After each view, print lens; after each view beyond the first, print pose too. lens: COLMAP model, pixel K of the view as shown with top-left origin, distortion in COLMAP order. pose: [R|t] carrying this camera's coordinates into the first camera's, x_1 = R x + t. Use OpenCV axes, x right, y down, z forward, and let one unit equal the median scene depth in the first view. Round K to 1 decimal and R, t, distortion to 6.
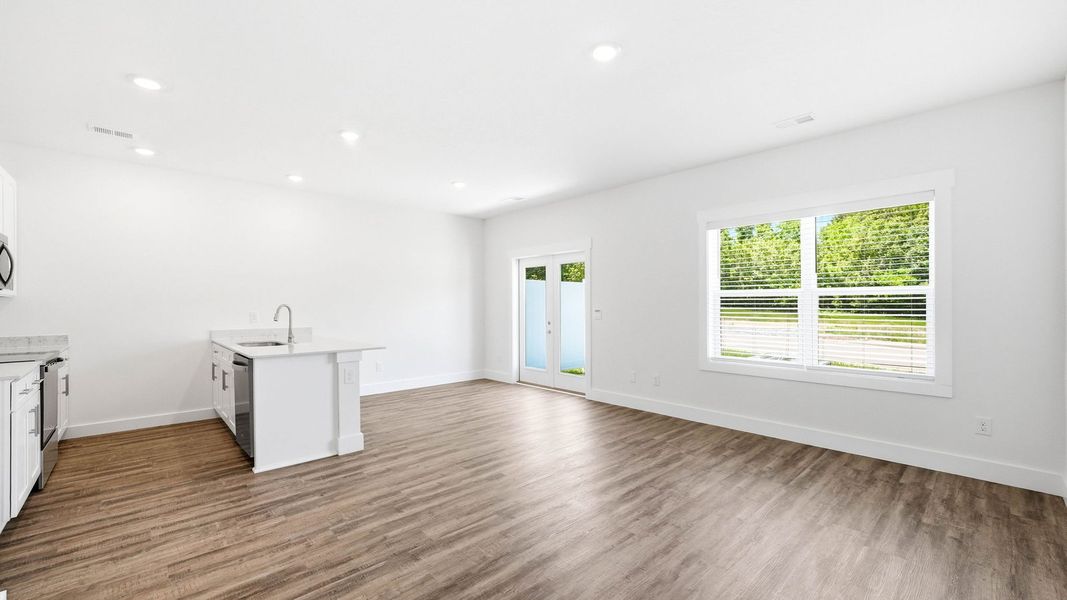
lens RADIAL K [[398.9, 0, 492.3], [0, 398.9, 307.4], [0, 0, 1]] dist [-0.000280, 0.000191]
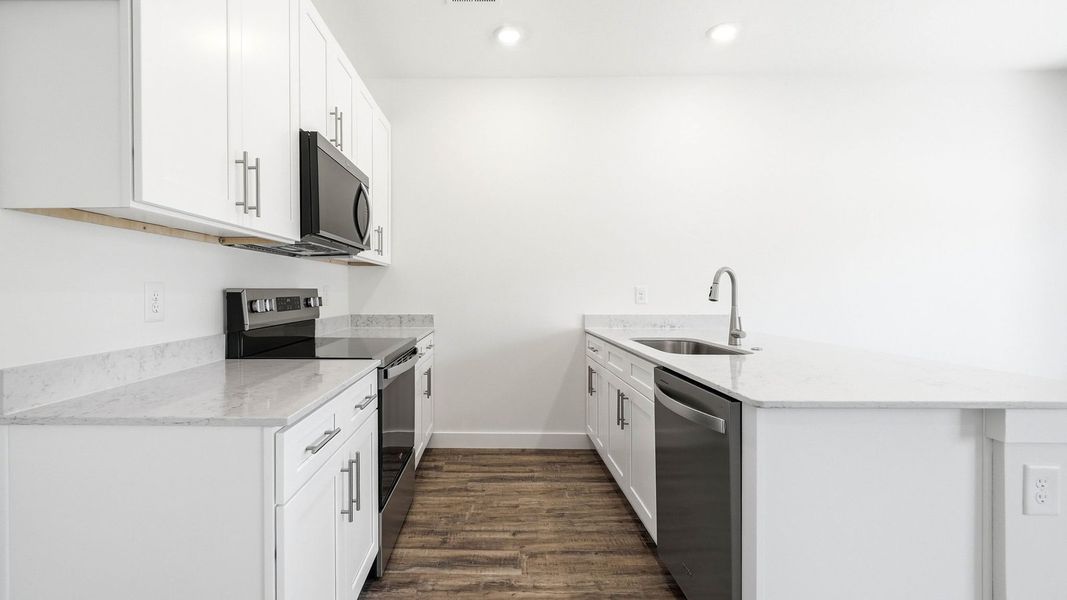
lens RADIAL K [[466.2, 0, 523.7], [0, 466.2, 299.3], [0, 0, 1]] dist [0.000670, 0.000458]
pose [[0.781761, 0.014764, -0.623404, -0.603537], [-0.003187, 0.999801, 0.019682, 0.035151], [0.623570, -0.013400, 0.781652, 0.670429]]
